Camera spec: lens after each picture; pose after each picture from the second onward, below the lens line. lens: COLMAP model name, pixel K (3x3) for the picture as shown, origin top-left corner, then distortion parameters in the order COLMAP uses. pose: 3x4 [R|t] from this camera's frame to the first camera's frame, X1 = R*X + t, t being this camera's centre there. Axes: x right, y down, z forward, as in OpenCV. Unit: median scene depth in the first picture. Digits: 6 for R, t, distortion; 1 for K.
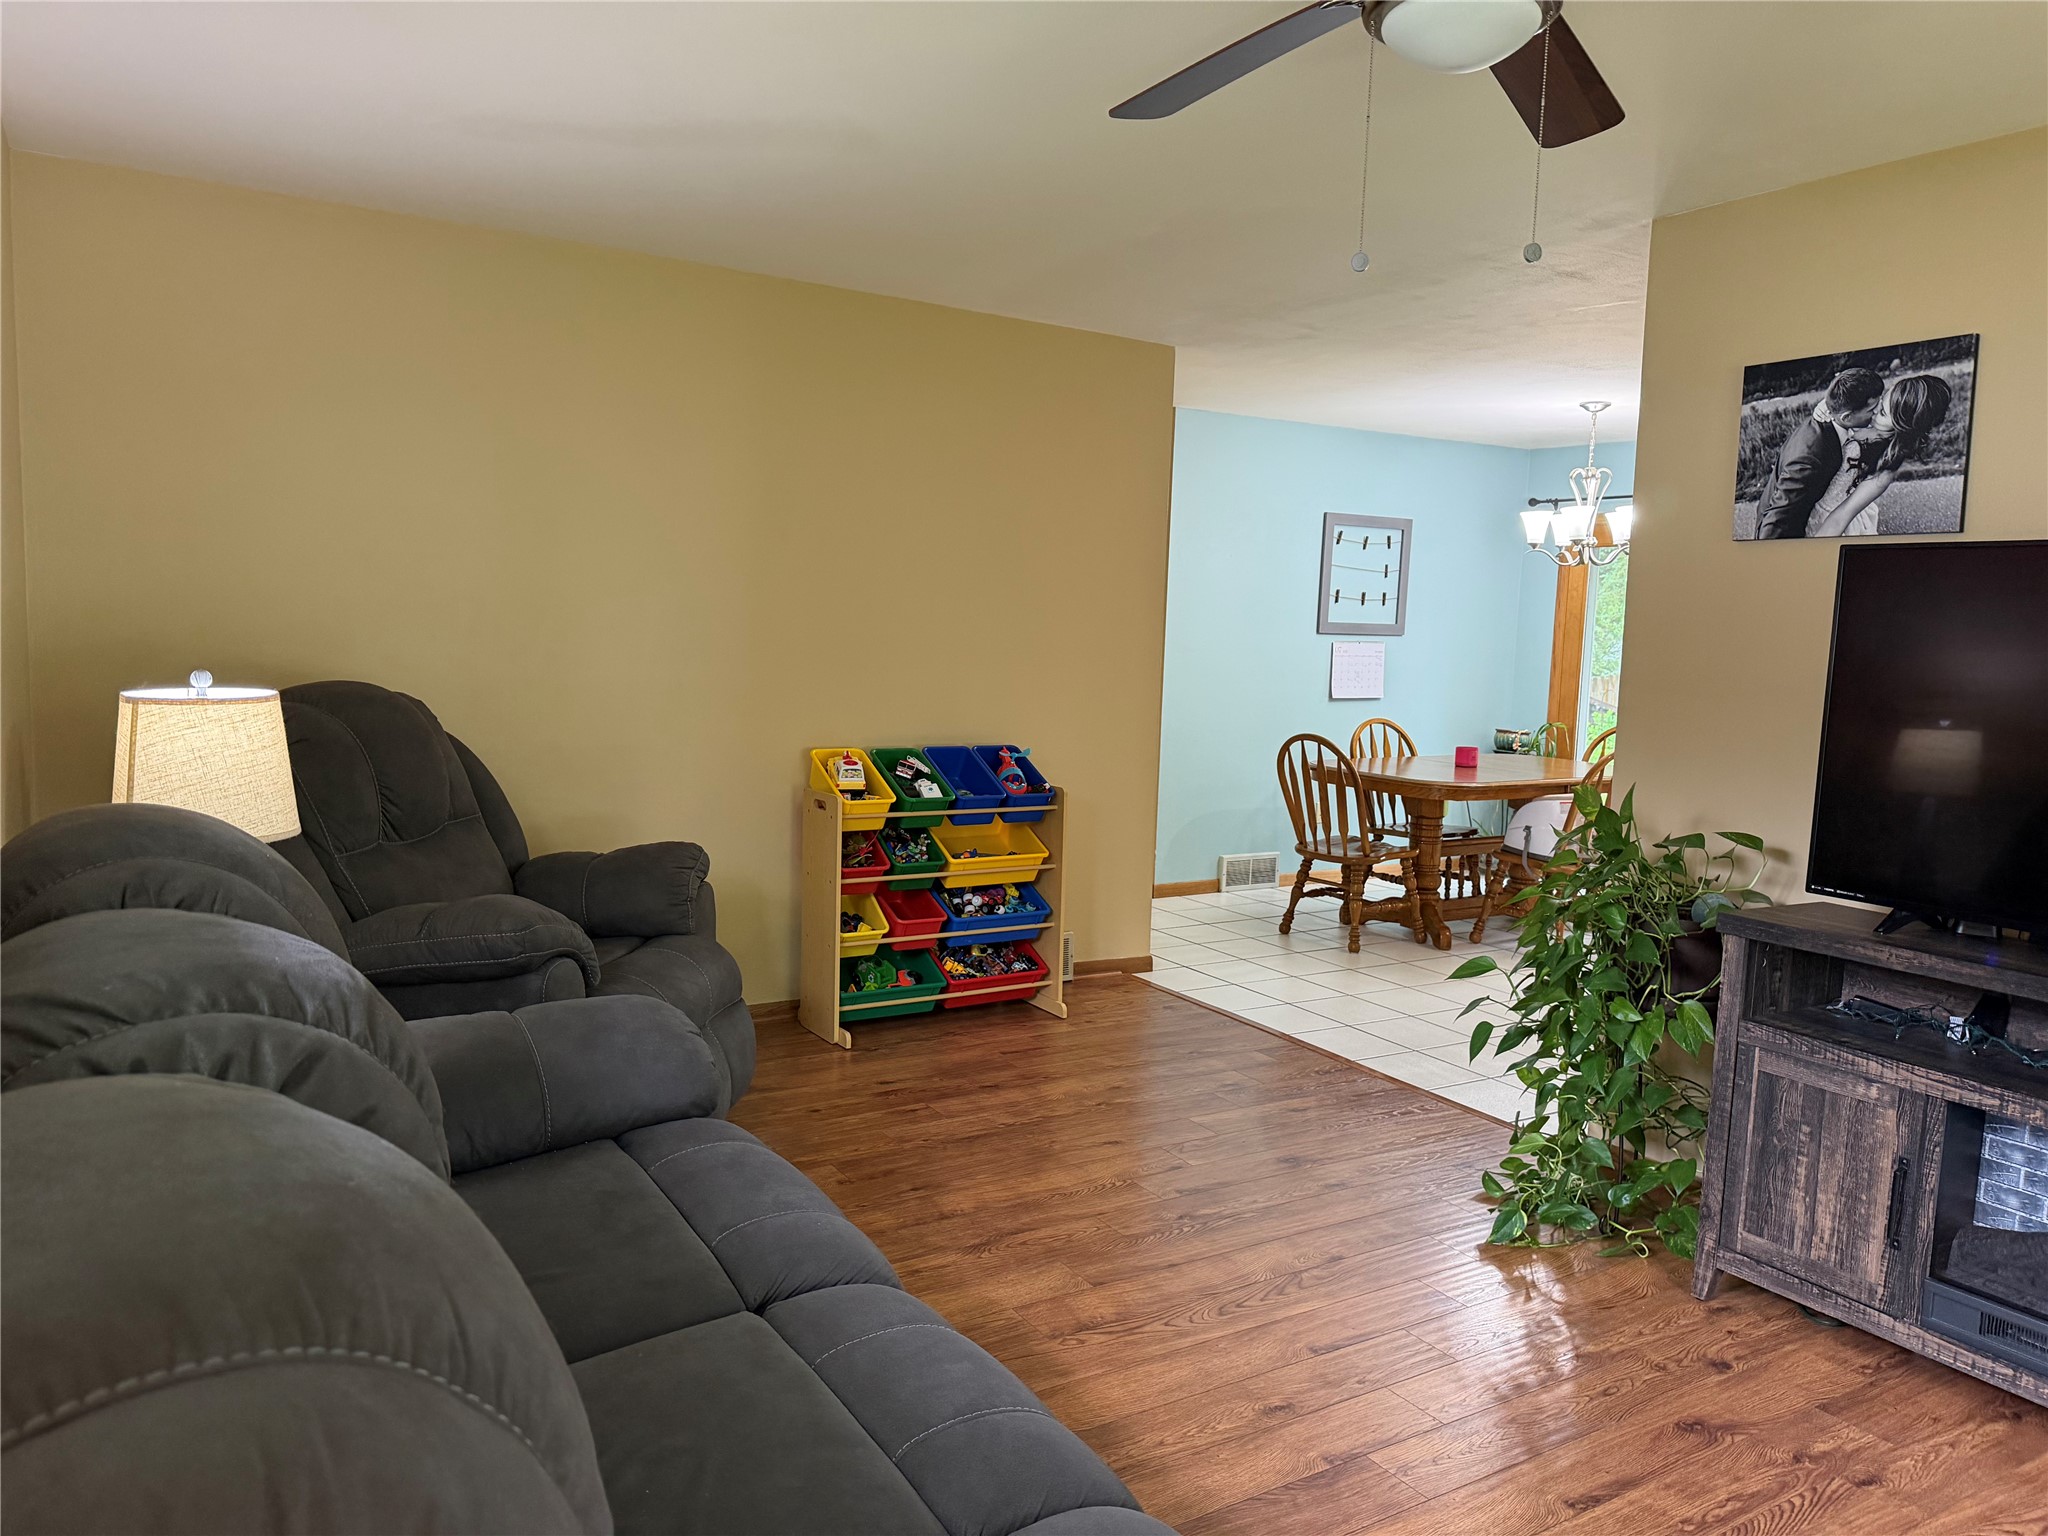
lens RADIAL K [[1435.4, 0, 1028.0], [0, 1435.4, 774.7], [0, 0, 1]] dist [0.129576, -0.183102]
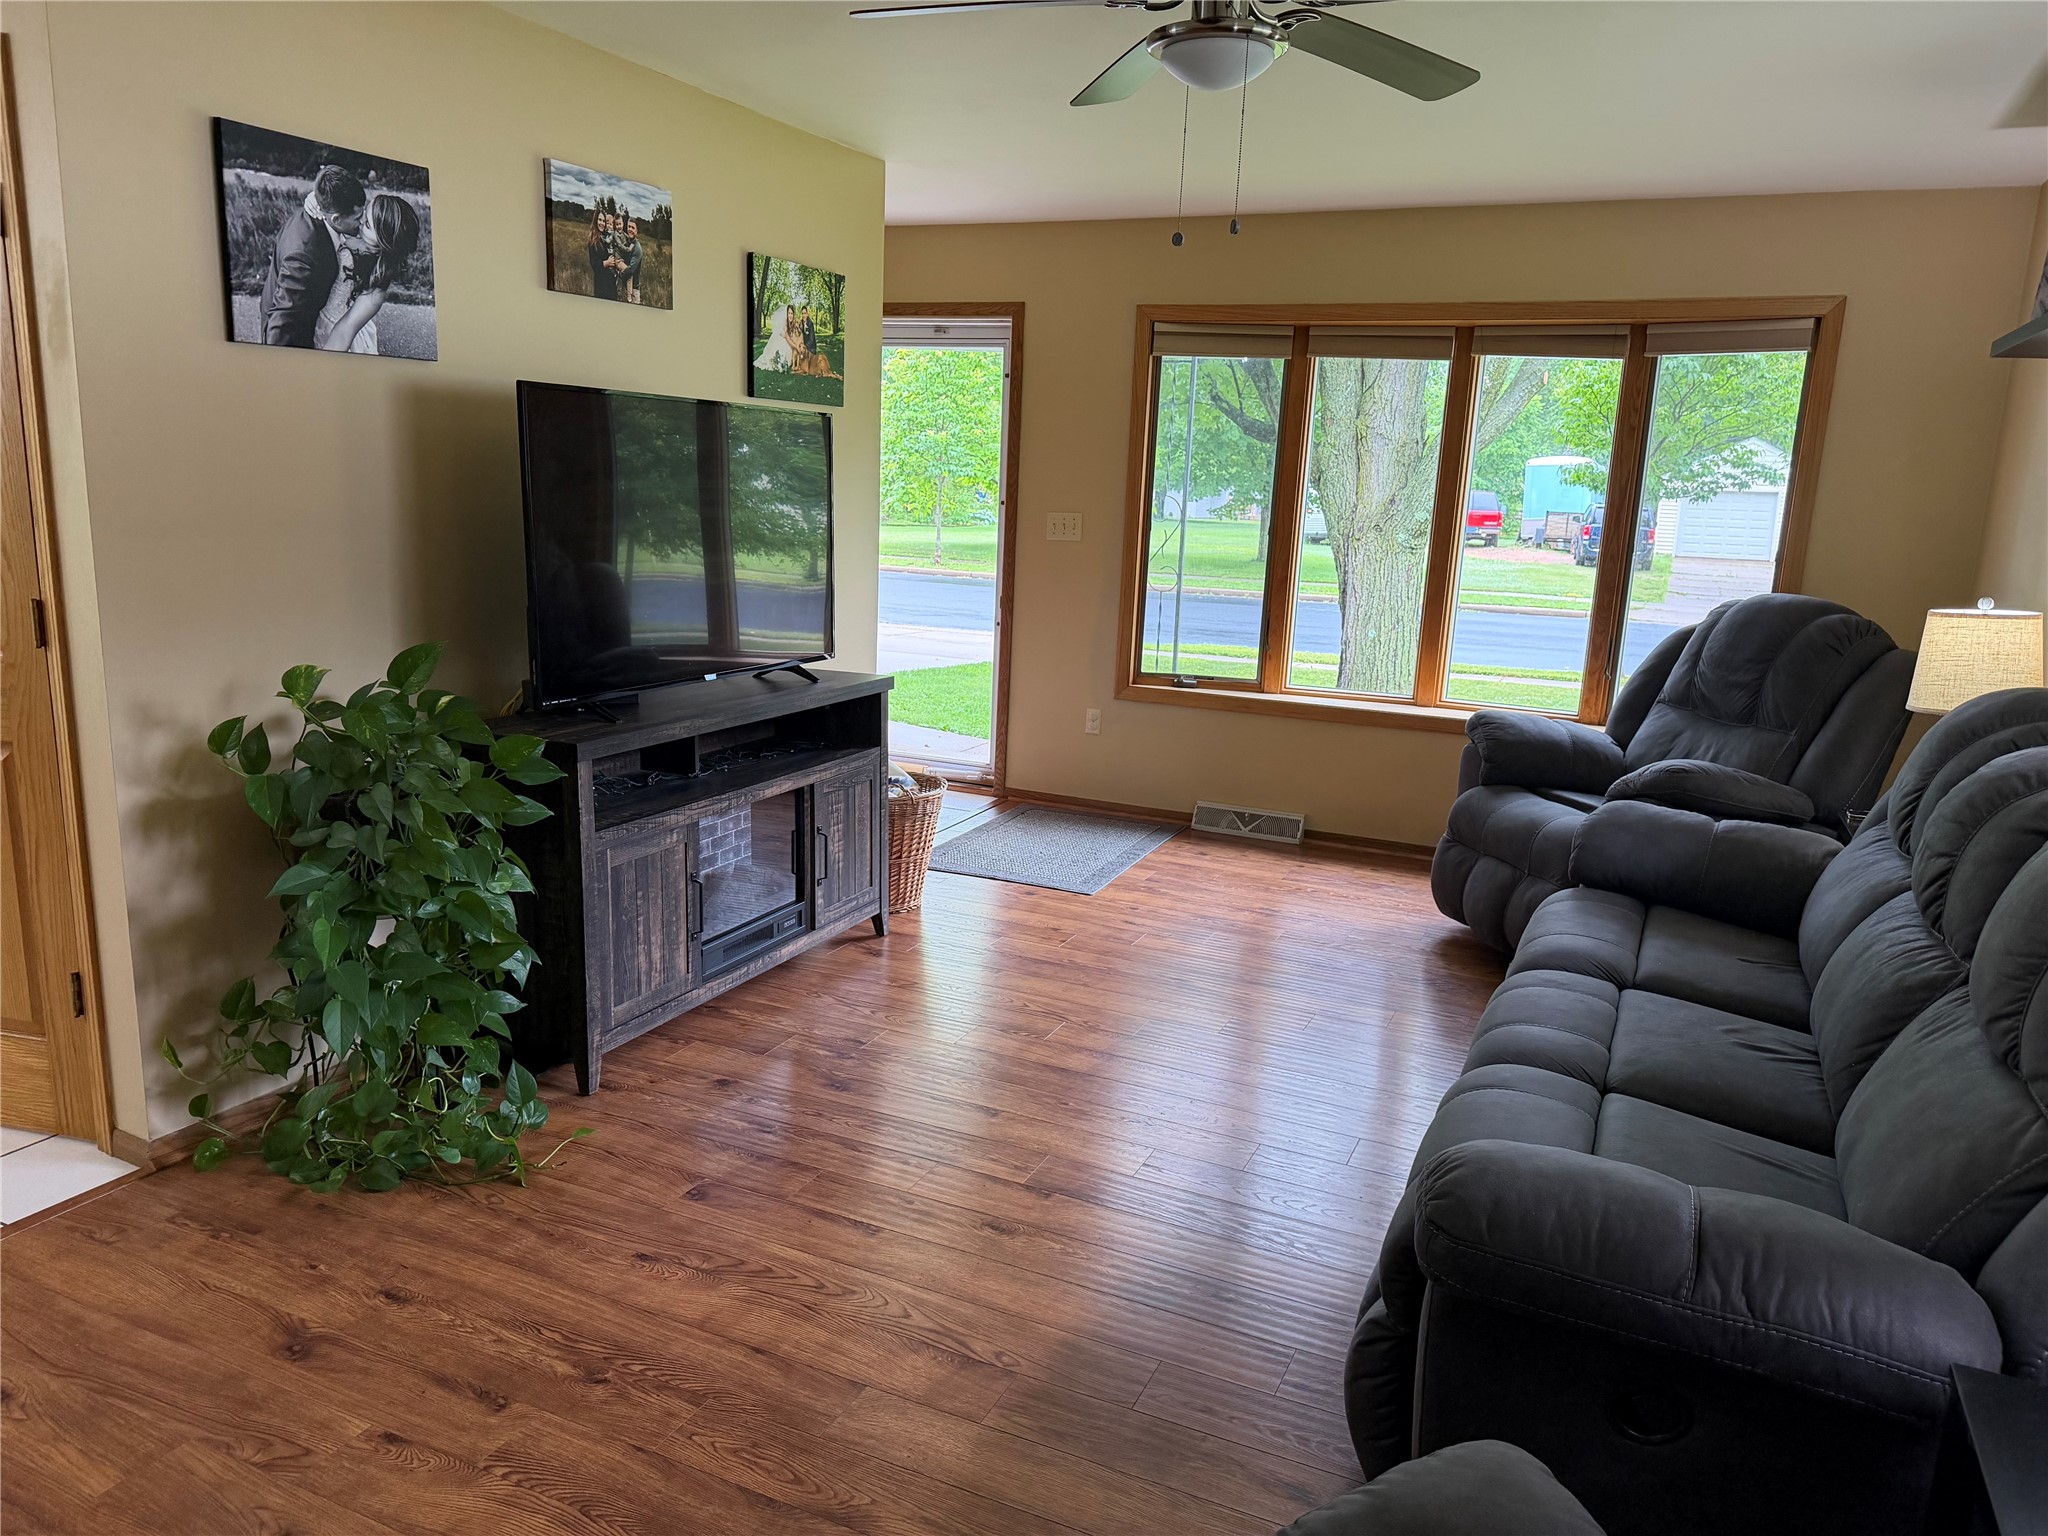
lens RADIAL K [[1435.4, 0, 1028.0], [0, 1435.4, 774.7], [0, 0, 1]] dist [0.129576, -0.183102]
pose [[-0.554192, -0.226088, 0.801096, -0.513338], [0.025703, 0.957299, 0.287953, -0.165669], [-0.831992, 0.180172, -0.524716, 1.200809]]
